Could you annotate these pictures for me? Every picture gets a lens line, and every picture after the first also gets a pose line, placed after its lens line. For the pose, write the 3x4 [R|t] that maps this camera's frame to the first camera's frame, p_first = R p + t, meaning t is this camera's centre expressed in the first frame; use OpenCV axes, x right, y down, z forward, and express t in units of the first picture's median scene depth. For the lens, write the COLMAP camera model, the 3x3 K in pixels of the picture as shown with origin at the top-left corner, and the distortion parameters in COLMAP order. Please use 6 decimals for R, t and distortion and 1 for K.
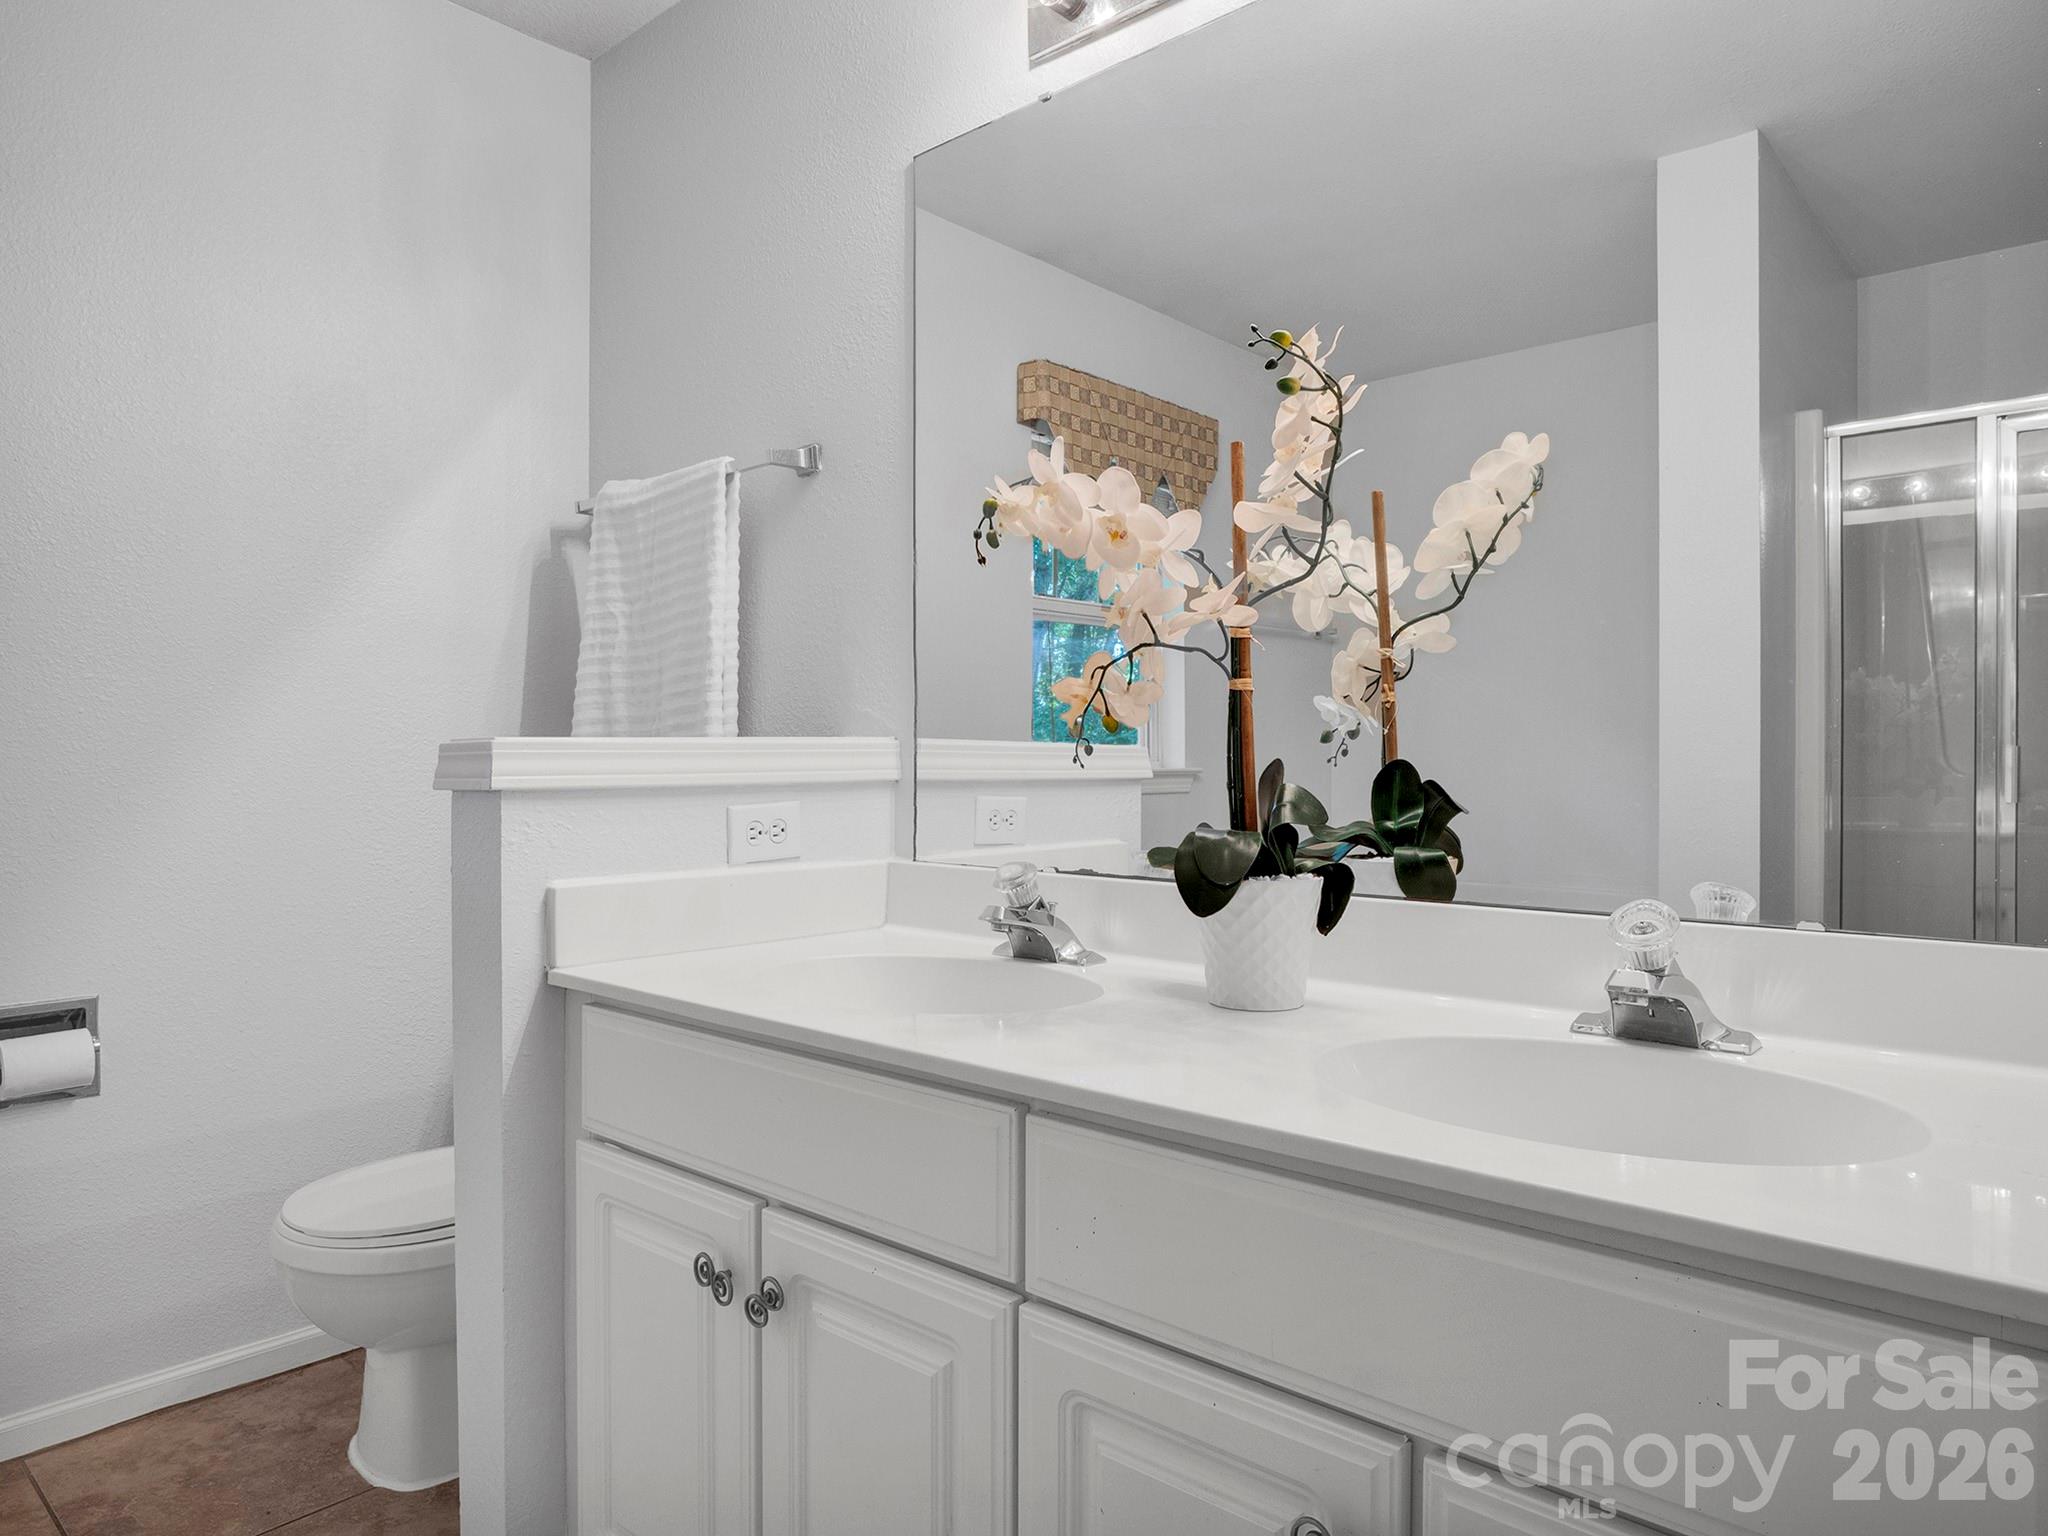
lens RADIAL K [[1291.8, 0, 1028.8], [0, 1291.8, 763.5], [0, 0, 1]] dist [-0.035388, 0.014142]
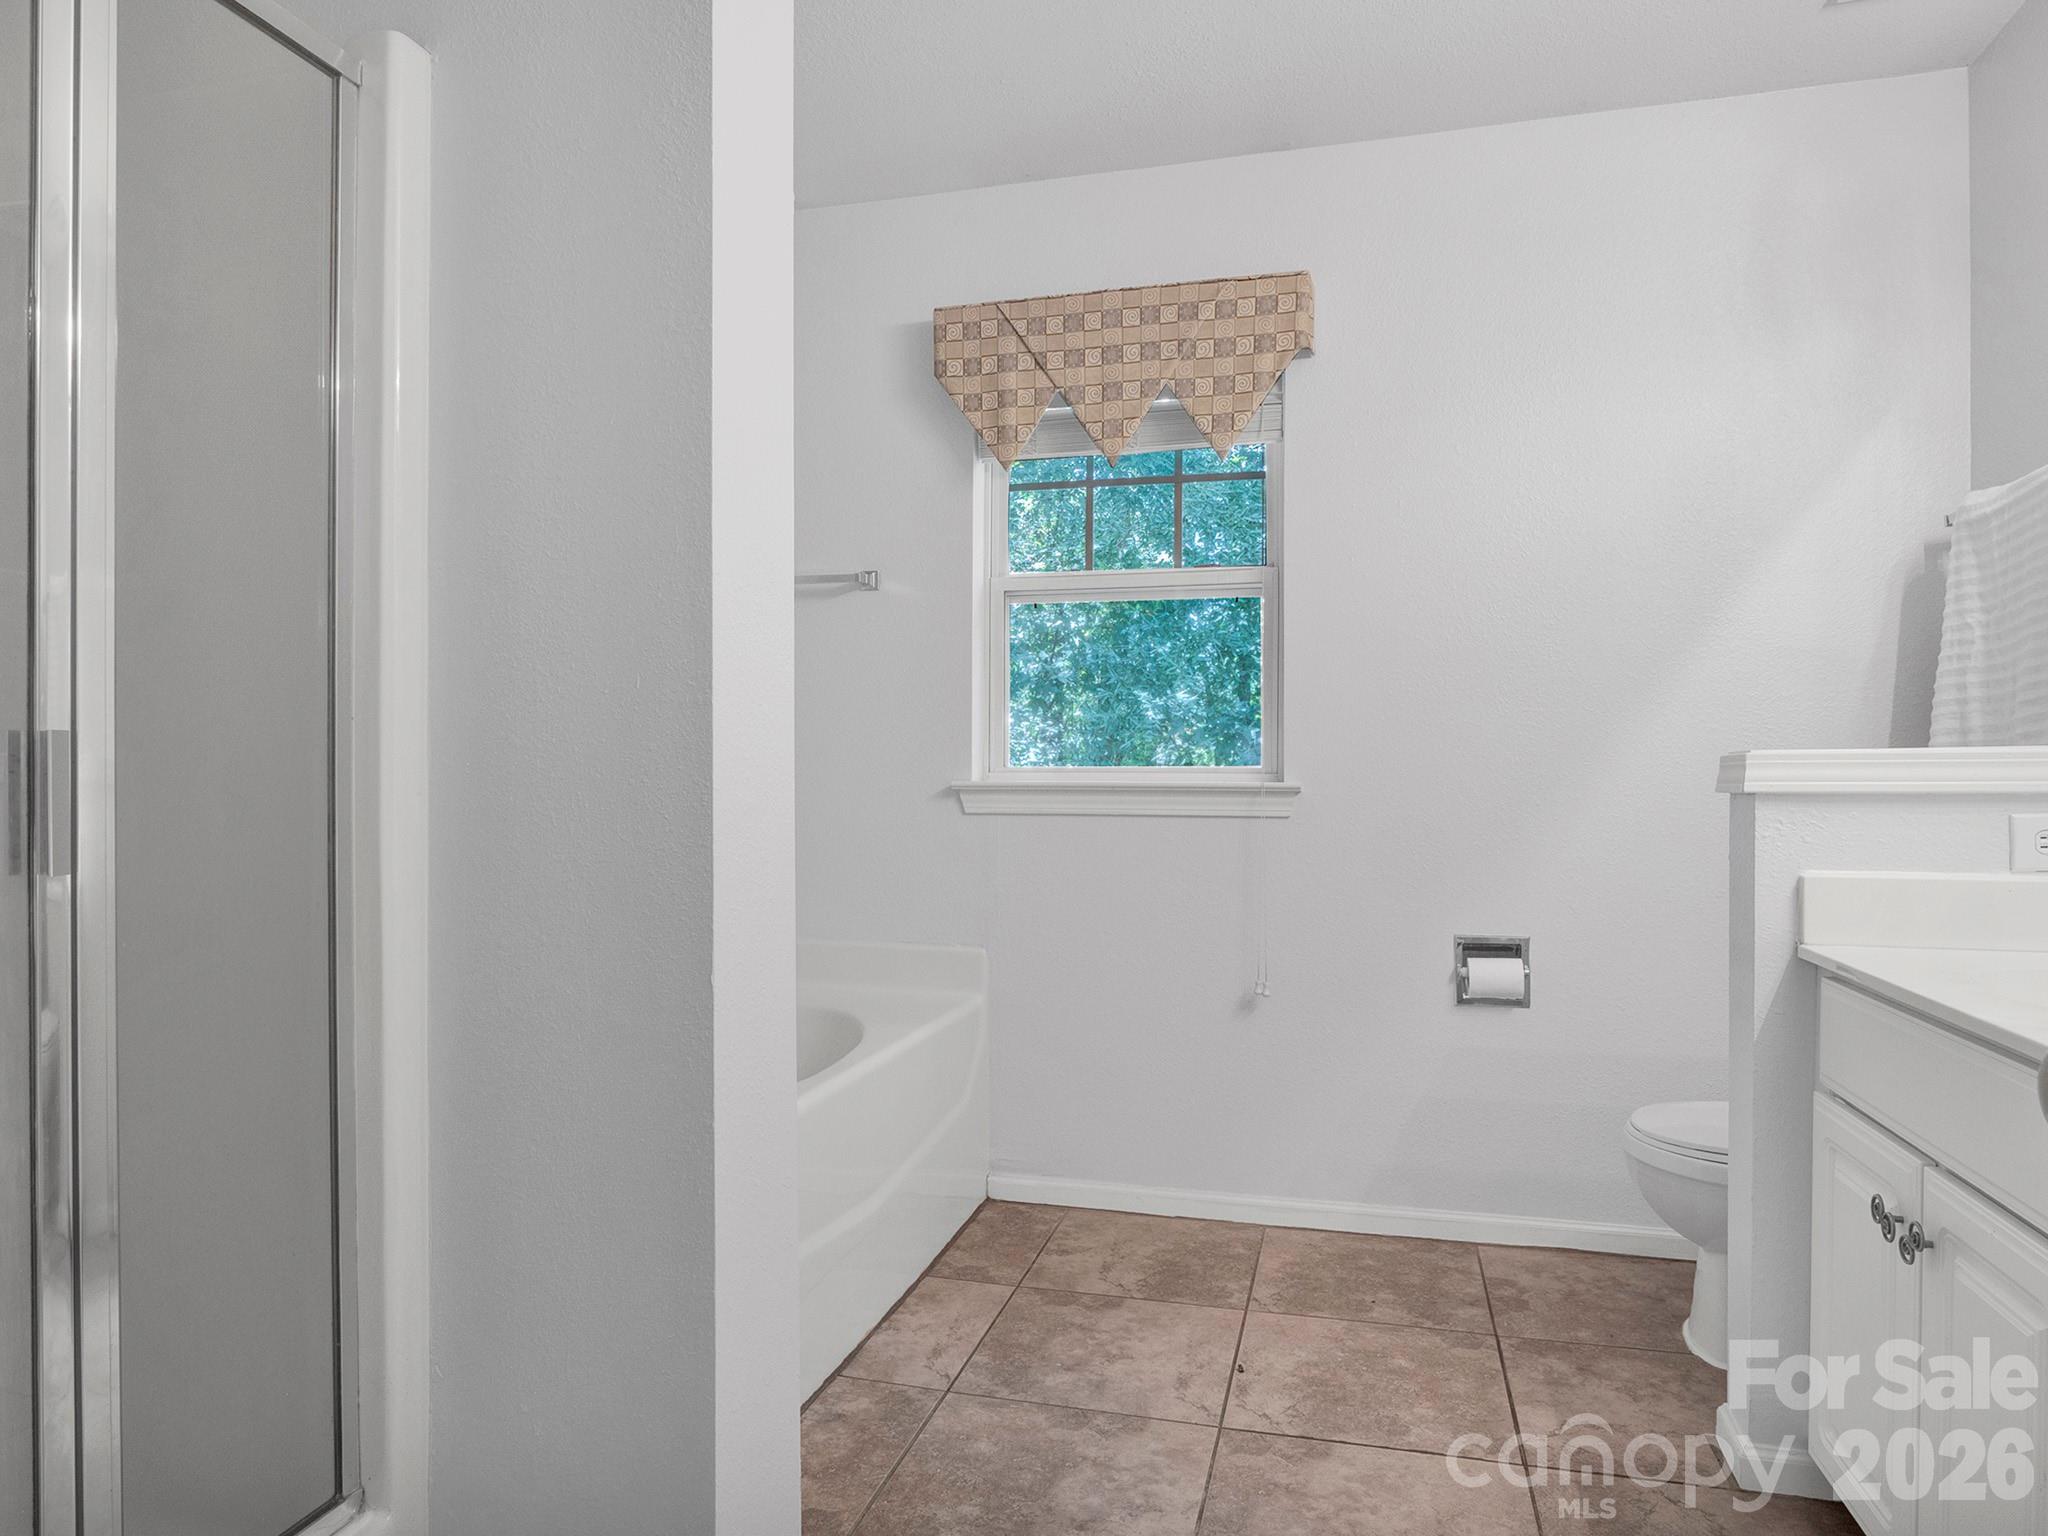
lens RADIAL K [[1291.8, 0, 1023.2], [0, 1291.8, 767.5], [0, 0, 1]] dist [-0.035388, 0.014142]
pose [[0.450996, -0.001753, -0.892524, 0.291037], [-0.002186, 0.999993, -0.003069, 0.000937], [0.892523, 0.003335, 0.450989, -0.142266]]
